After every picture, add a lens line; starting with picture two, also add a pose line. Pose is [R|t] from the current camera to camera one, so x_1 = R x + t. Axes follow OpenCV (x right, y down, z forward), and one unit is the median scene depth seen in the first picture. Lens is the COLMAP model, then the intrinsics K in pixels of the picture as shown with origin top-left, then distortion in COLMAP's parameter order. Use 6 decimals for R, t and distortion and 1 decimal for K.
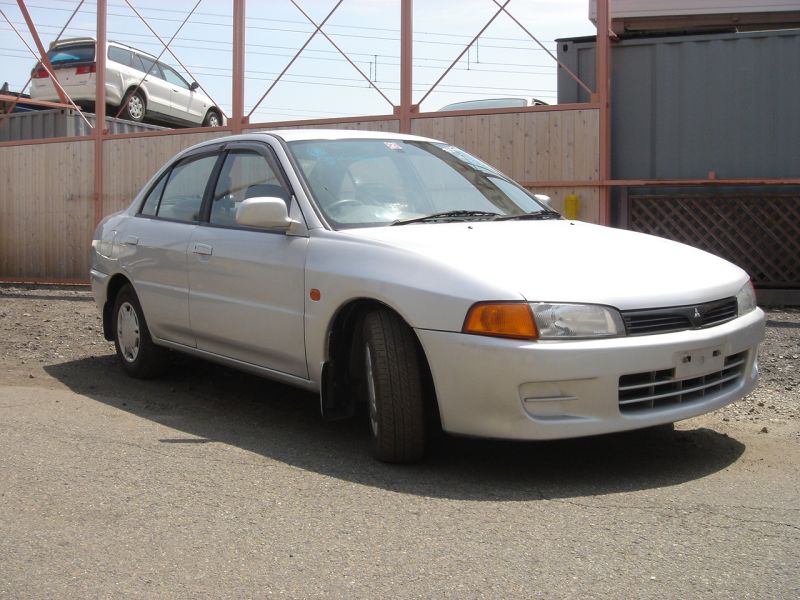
lens RADIAL K [[871.9, 0, 400.0], [0, 871.9, 300.0], [0, 0, 1]] dist [-0.107751, 0.023421]
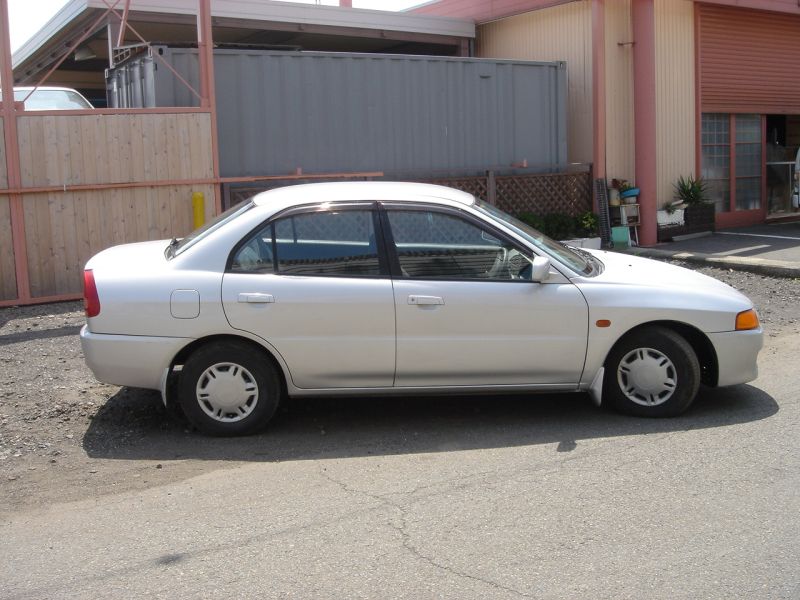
lens RADIAL K [[871.9, 0, 400.0], [0, 871.9, 300.0], [0, 0, 1]] dist [-0.107751, 0.023421]
pose [[0.612223, -0.143792, 0.777500, -0.505859], [0.092886, 0.989596, 0.109876, -0.083577], [-0.785210, 0.004951, 0.619210, 0.130152]]
